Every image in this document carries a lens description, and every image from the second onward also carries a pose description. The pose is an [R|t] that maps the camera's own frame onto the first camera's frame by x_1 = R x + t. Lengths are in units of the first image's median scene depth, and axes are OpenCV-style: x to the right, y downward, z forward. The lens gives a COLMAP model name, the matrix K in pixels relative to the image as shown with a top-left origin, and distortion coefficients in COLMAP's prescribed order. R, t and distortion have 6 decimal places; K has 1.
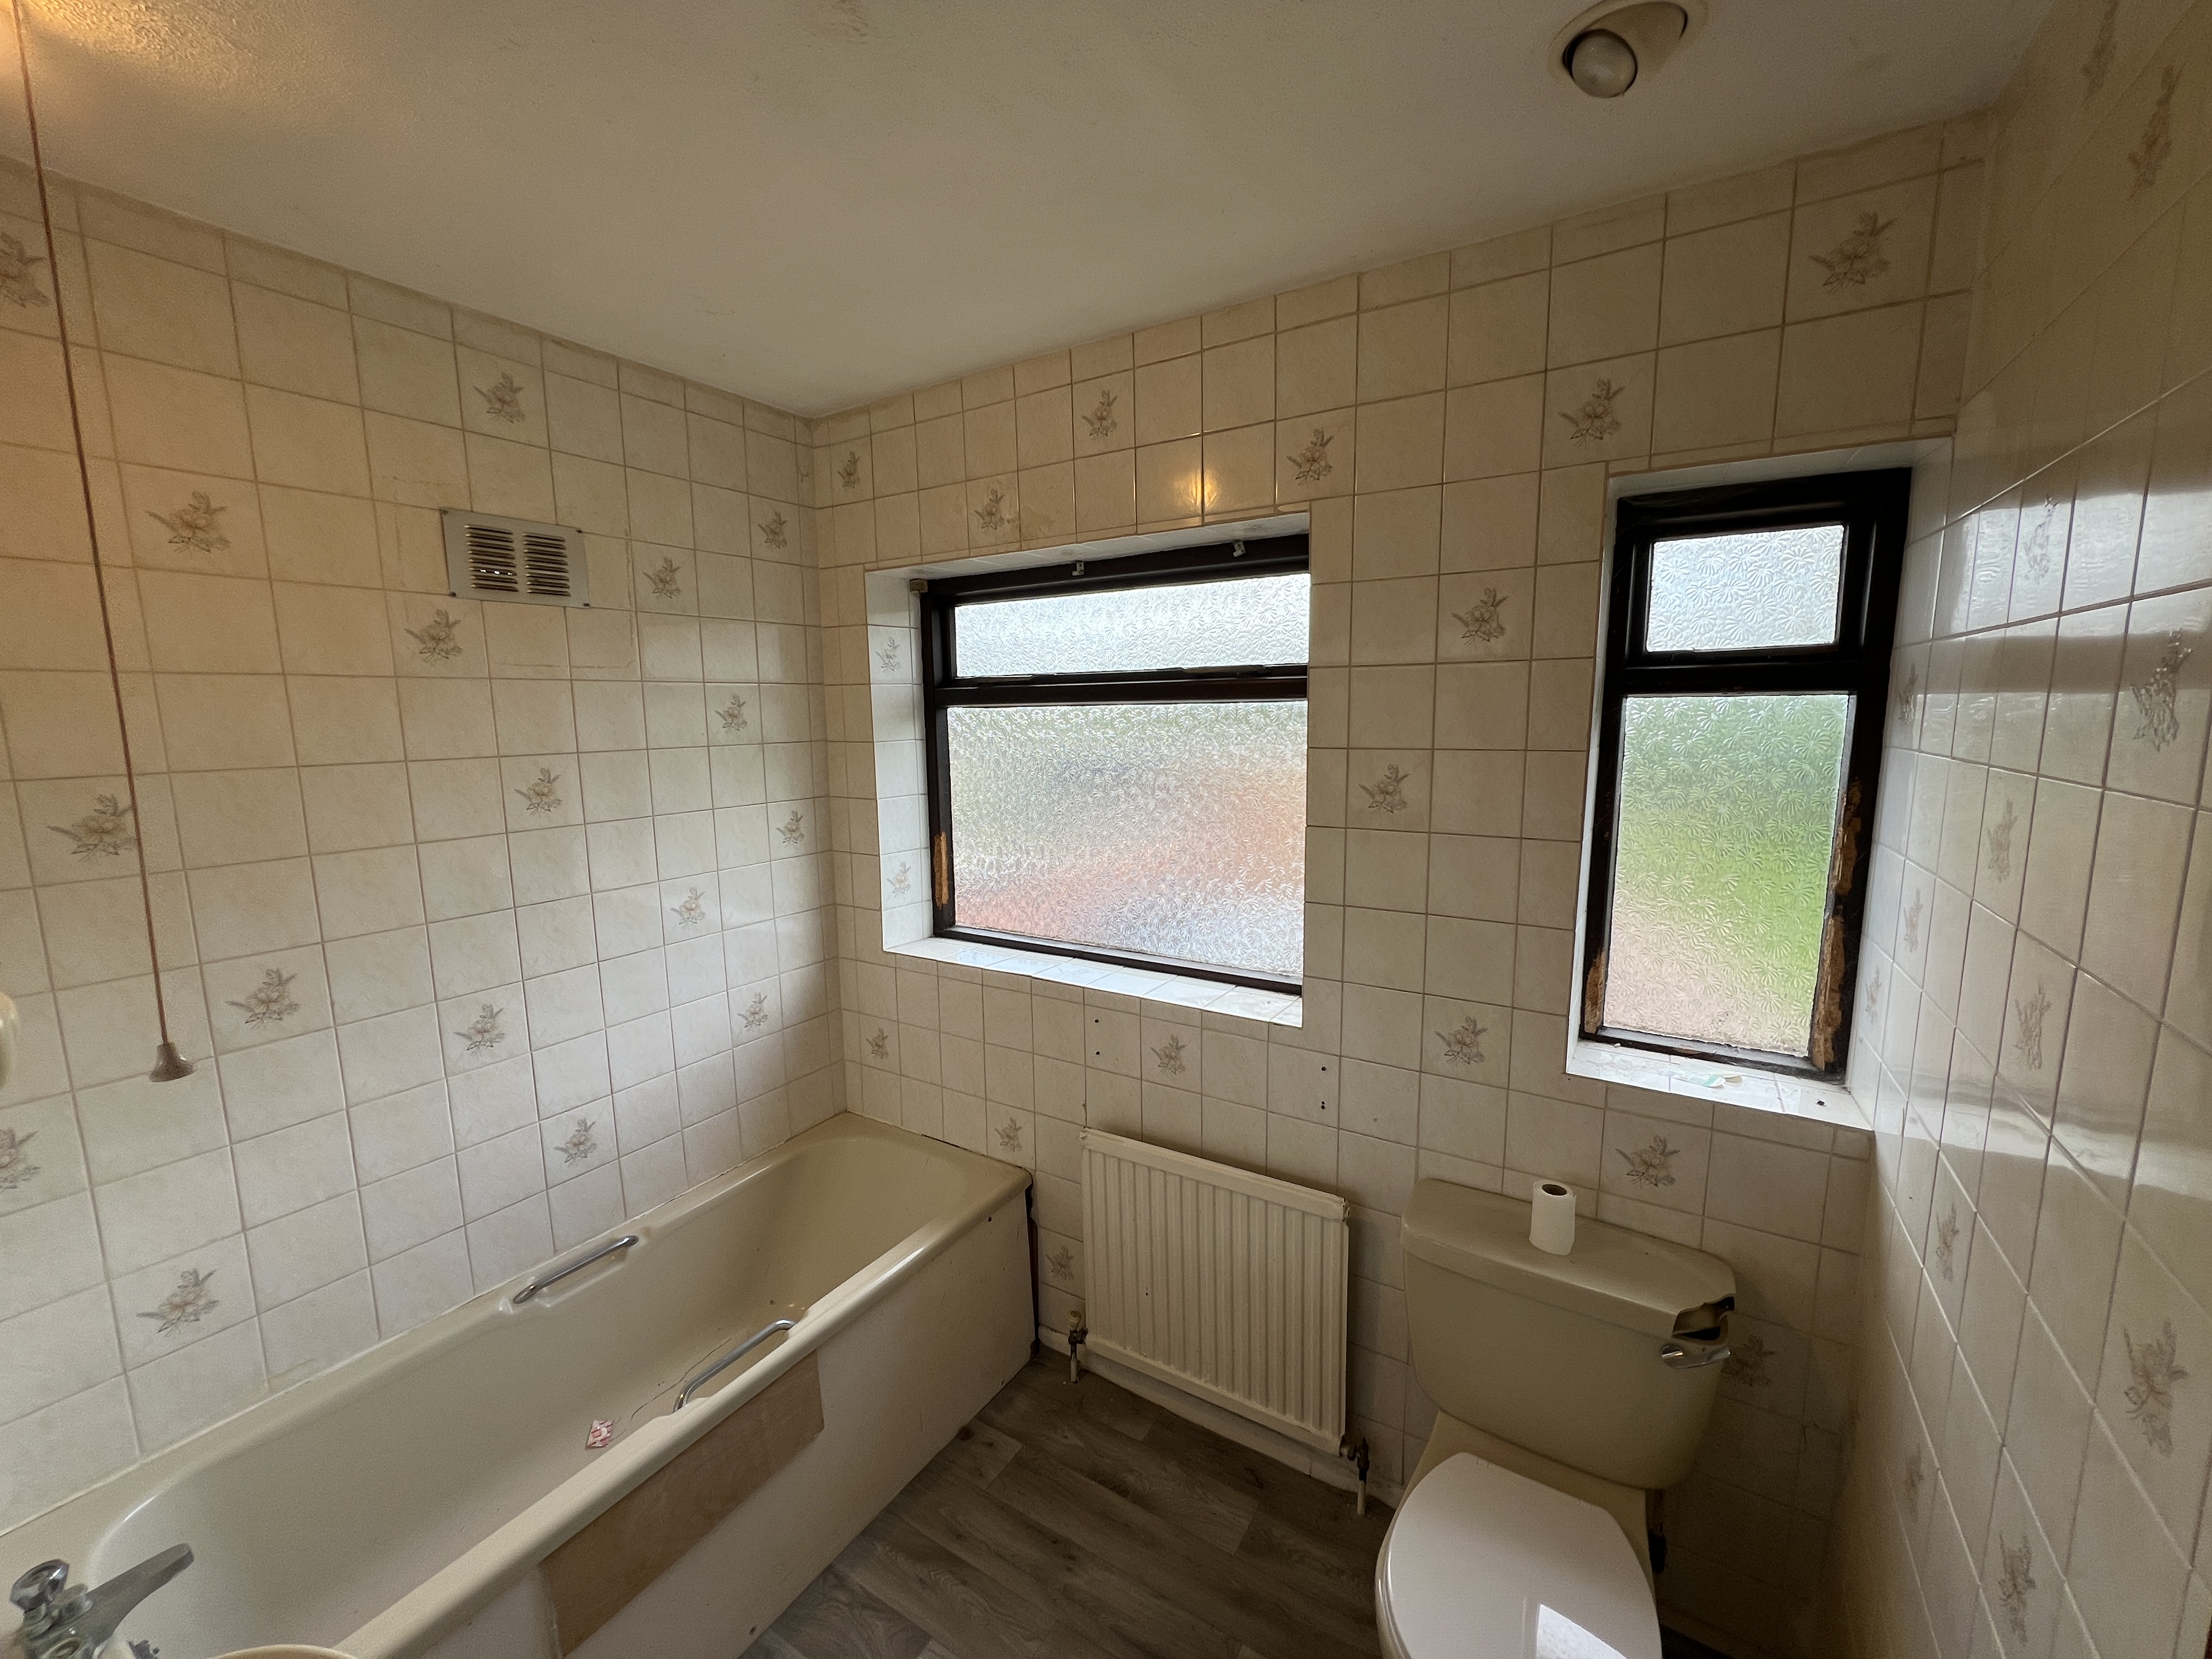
lens RADIAL K [[889.2, 0, 1099.0], [0, 889.2, 831.5], [0, 0, 1]] dist [-0.001954, -0.000001]
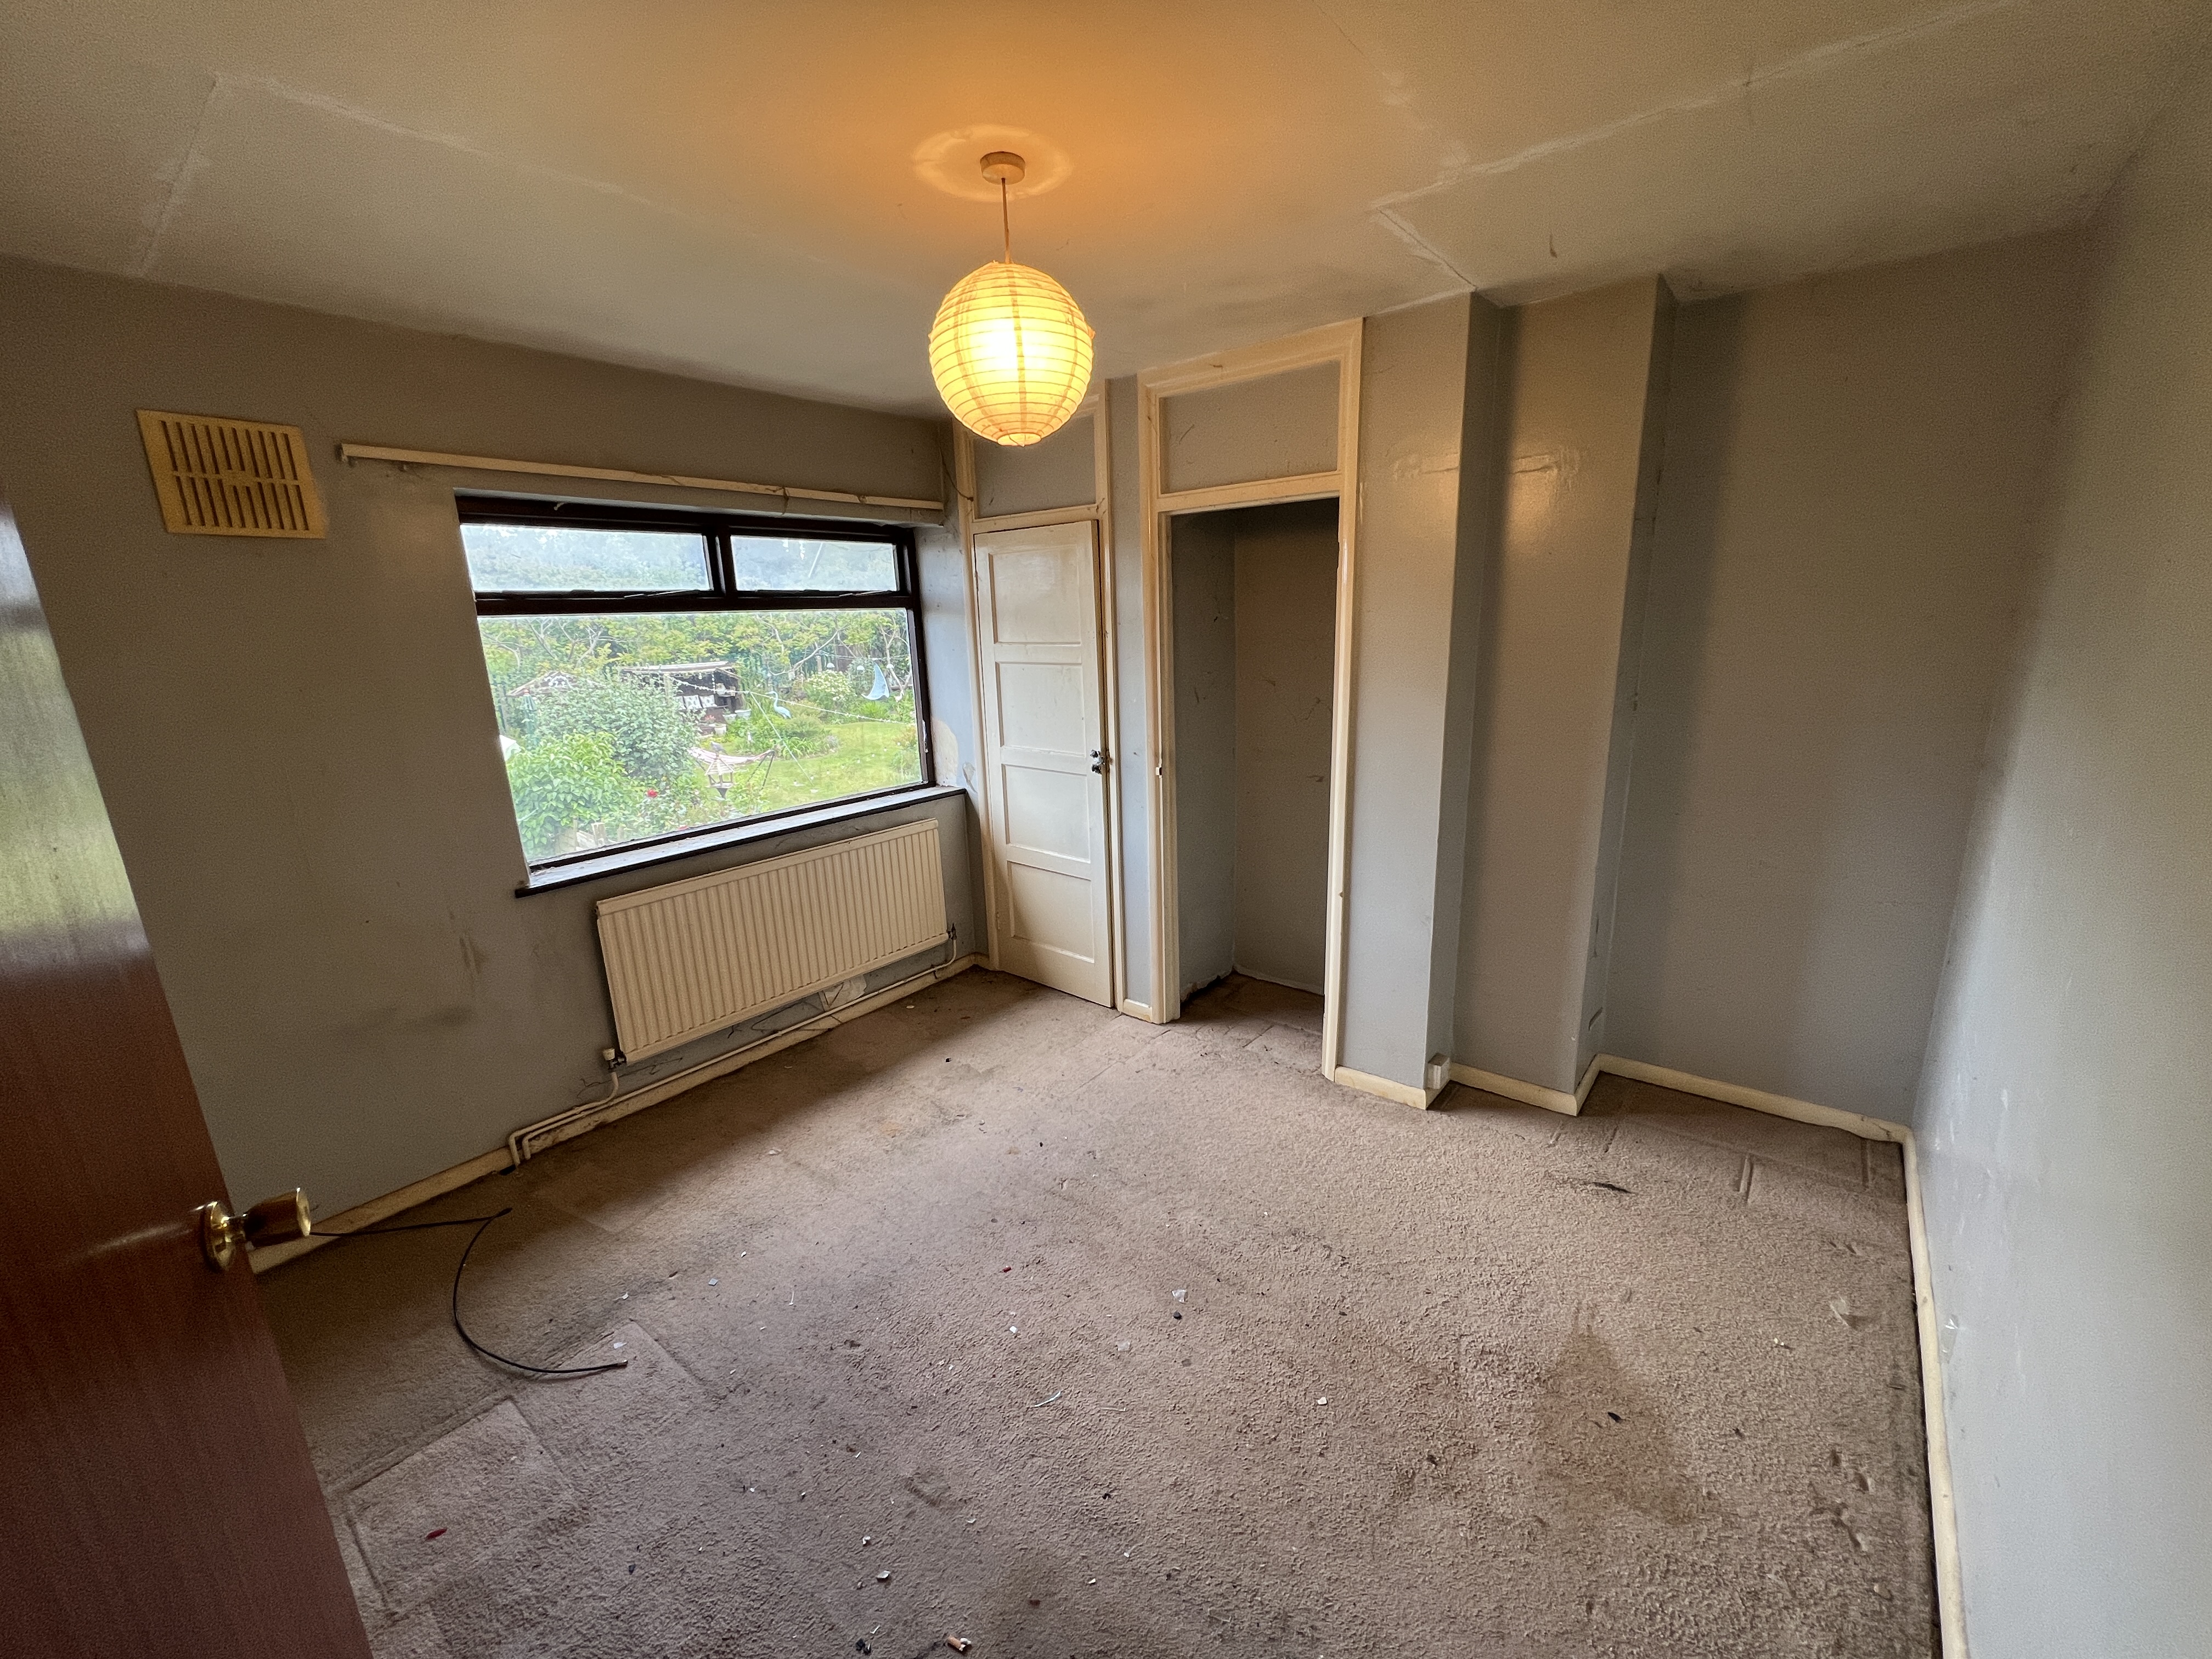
lens RADIAL K [[889.2, 0, 1102.8], [0, 889.2, 830.0], [0, 0, 1]] dist [-0.001954, -0.000001]
pose [[0.123534, -0.223548, 0.966833, -1.693943], [0.169911, 0.964672, 0.201339, 0.038346], [-0.977686, 0.139404, 0.157153, 0.126932]]
